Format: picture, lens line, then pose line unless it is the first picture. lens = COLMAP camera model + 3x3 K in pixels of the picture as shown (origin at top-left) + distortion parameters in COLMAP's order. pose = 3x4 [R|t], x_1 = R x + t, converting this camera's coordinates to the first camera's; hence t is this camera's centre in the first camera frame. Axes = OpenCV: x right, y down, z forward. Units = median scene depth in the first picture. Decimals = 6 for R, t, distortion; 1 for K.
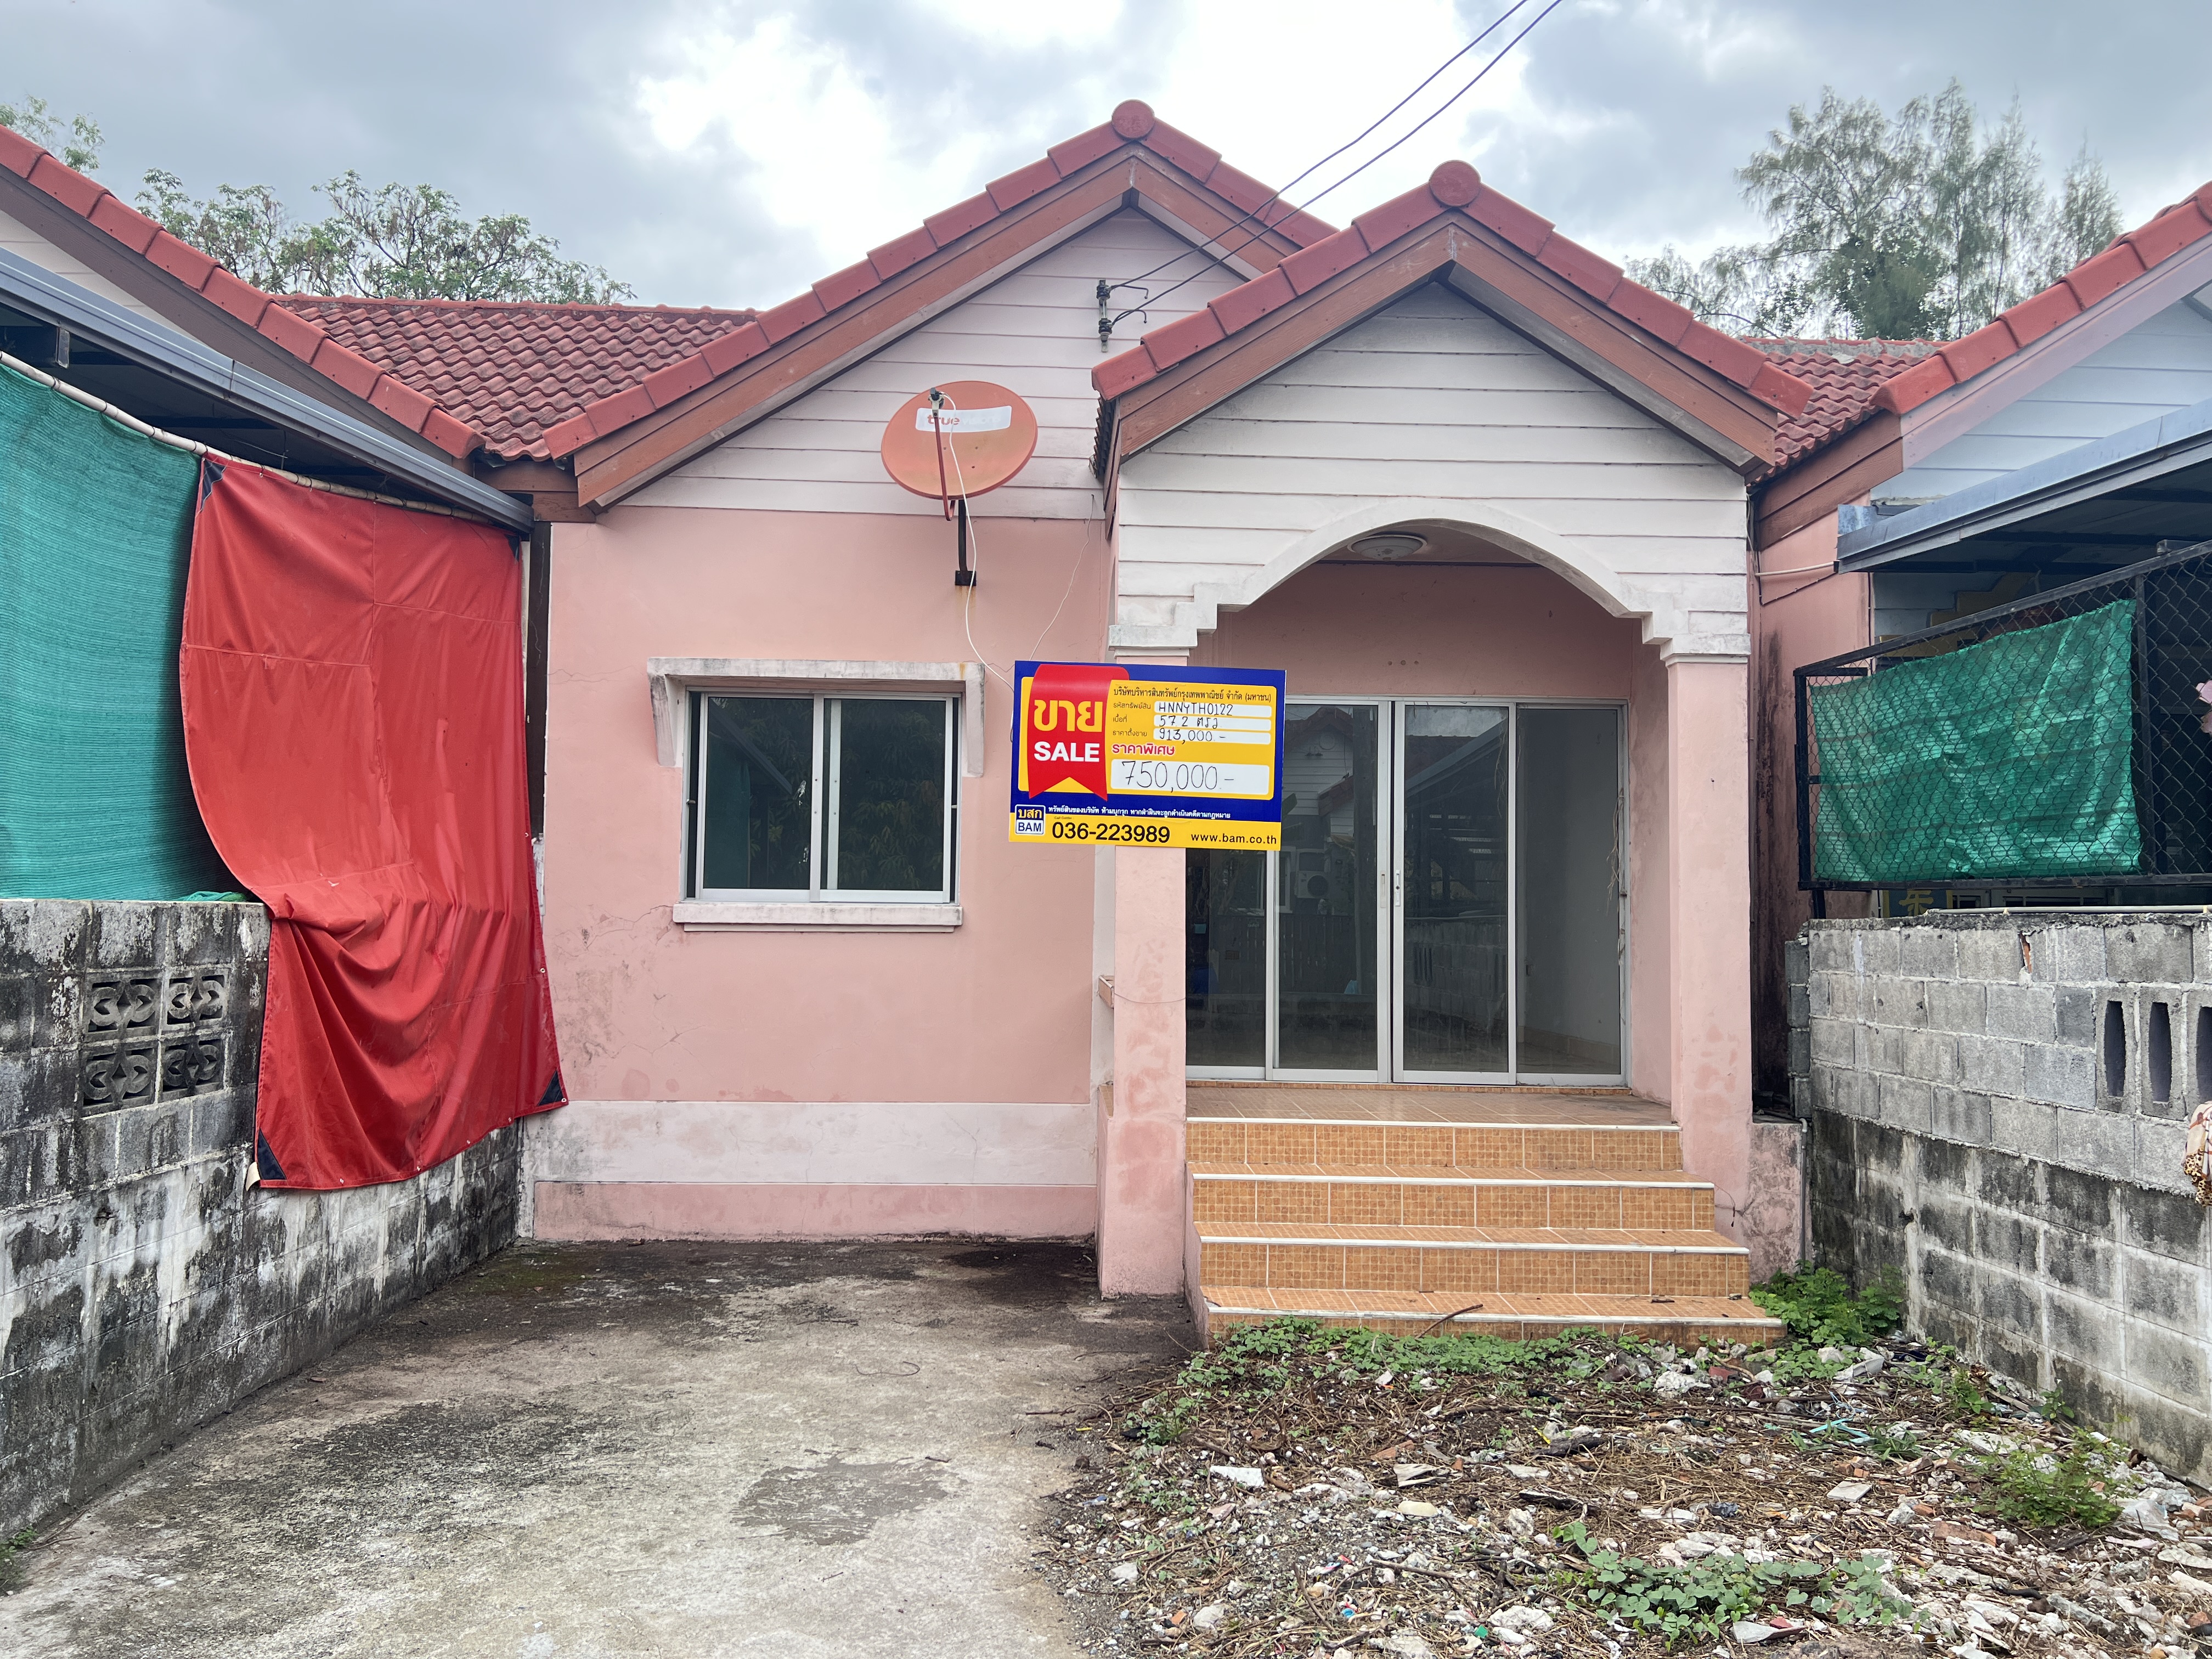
lens RADIAL K [[1659.5, 0, 1101.1], [0, 1659.5, 825.5], [0, 0, 1]] dist [0.066739, -0.074188]
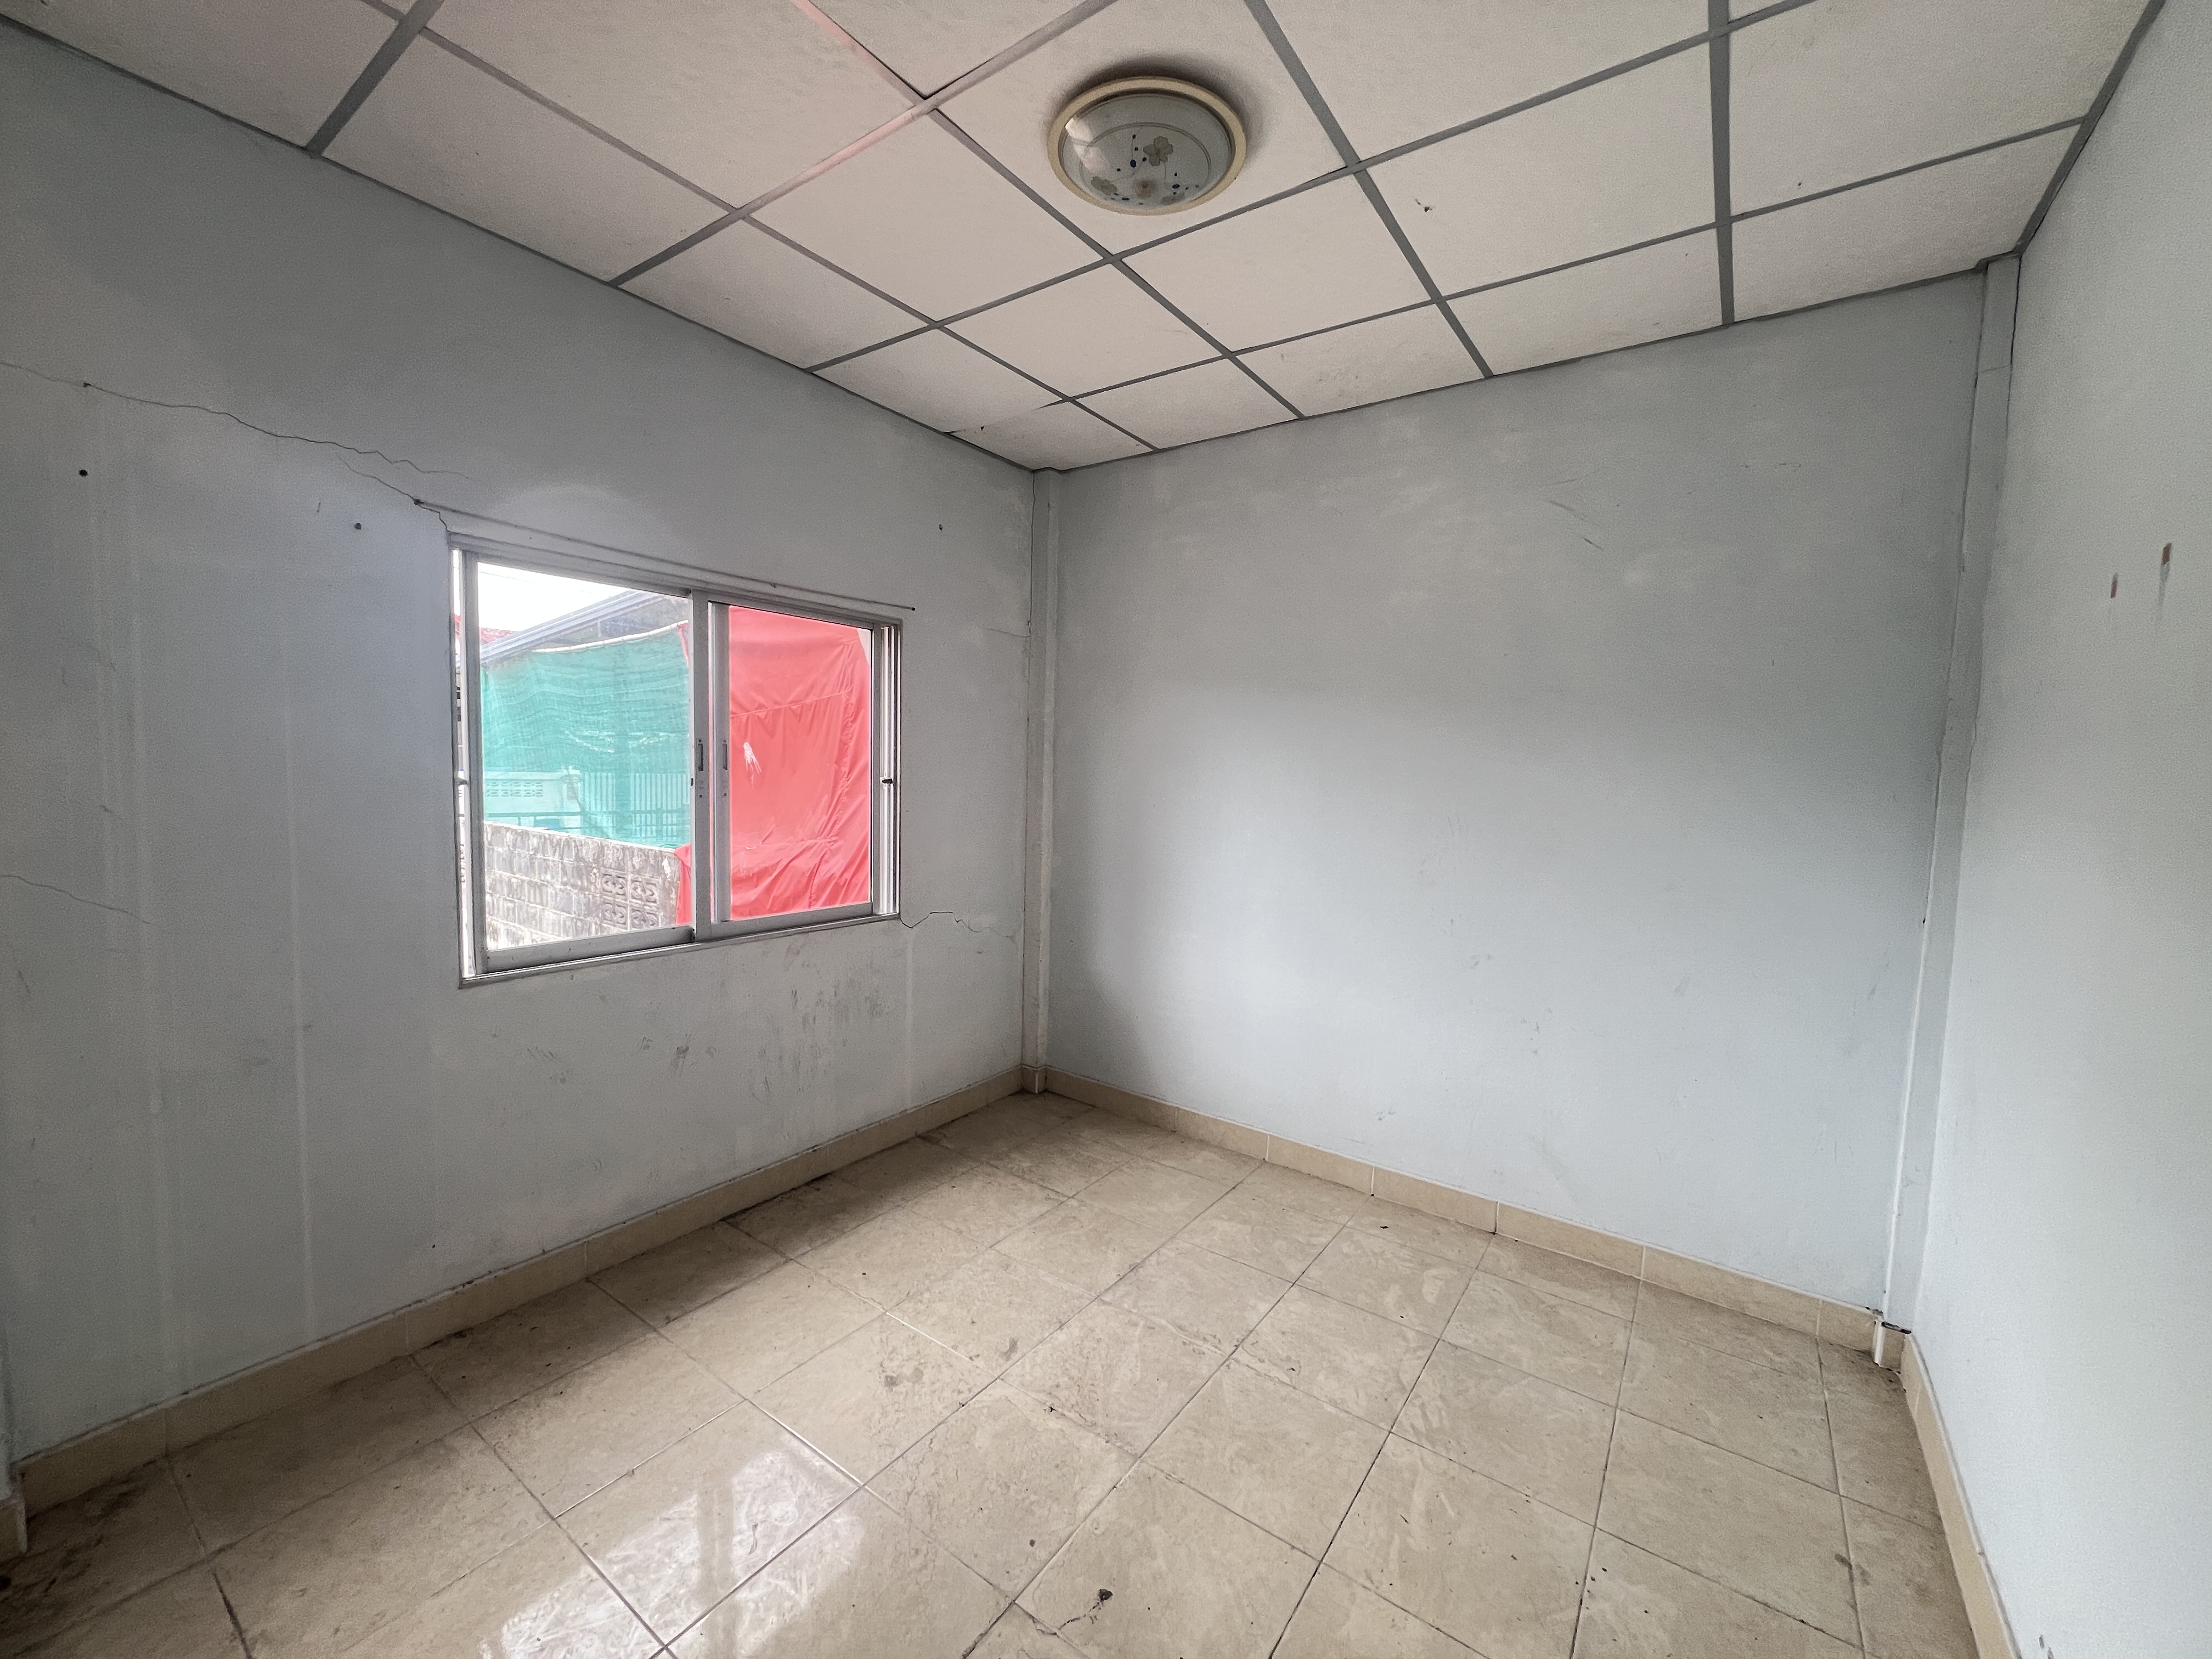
lens RADIAL K [[885.3, 0, 1098.6], [0, 885.3, 825.0], [0, 0, 1]] dist [-0.004340, 0.001267]
pose [[-0.599806, 0.004025, -0.800135, 0.022120], [-0.006218, 0.999934, 0.009691, 0.000913], [0.800121, 0.010788, -0.599741, 1.519253]]
